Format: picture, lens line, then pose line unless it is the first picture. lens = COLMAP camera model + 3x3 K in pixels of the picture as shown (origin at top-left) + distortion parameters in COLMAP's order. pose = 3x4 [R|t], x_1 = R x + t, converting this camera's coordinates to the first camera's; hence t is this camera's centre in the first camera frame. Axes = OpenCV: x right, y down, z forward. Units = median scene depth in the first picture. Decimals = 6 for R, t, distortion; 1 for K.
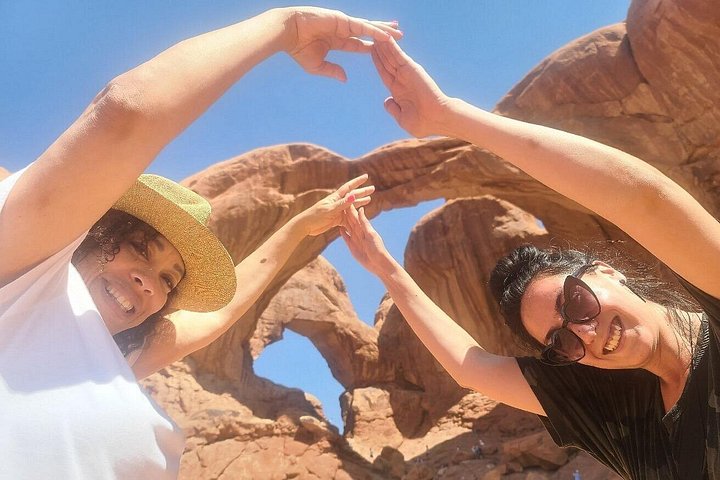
lens RADIAL K [[542.9, 0, 356.1], [0, 542.9, 265.4], [0, 0, 1]] dist [0.004575, -0.000116]
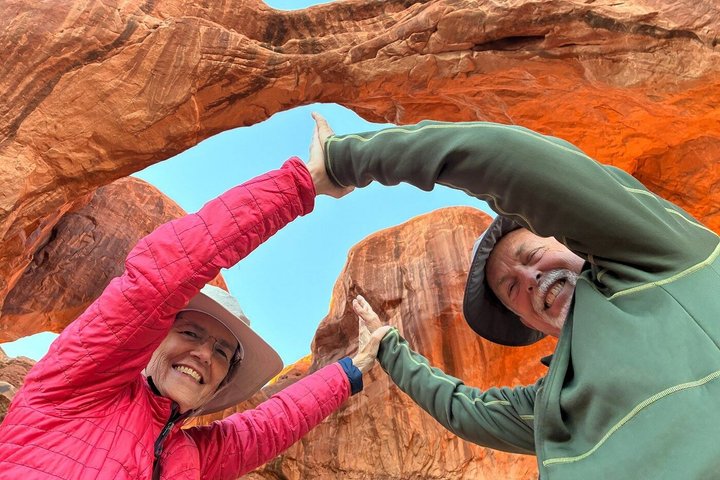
lens RADIAL K [[544.0, 0, 360.0], [0, 544.0, 240.0], [0, 0, 1]] dist [0.005776, -0.003601]
pose [[0.969958, 0.242247, 0.022319, 0.101626], [-0.215566, 0.898383, -0.382674, 0.198279], [-0.112753, 0.366367, 0.923614, 0.384677]]
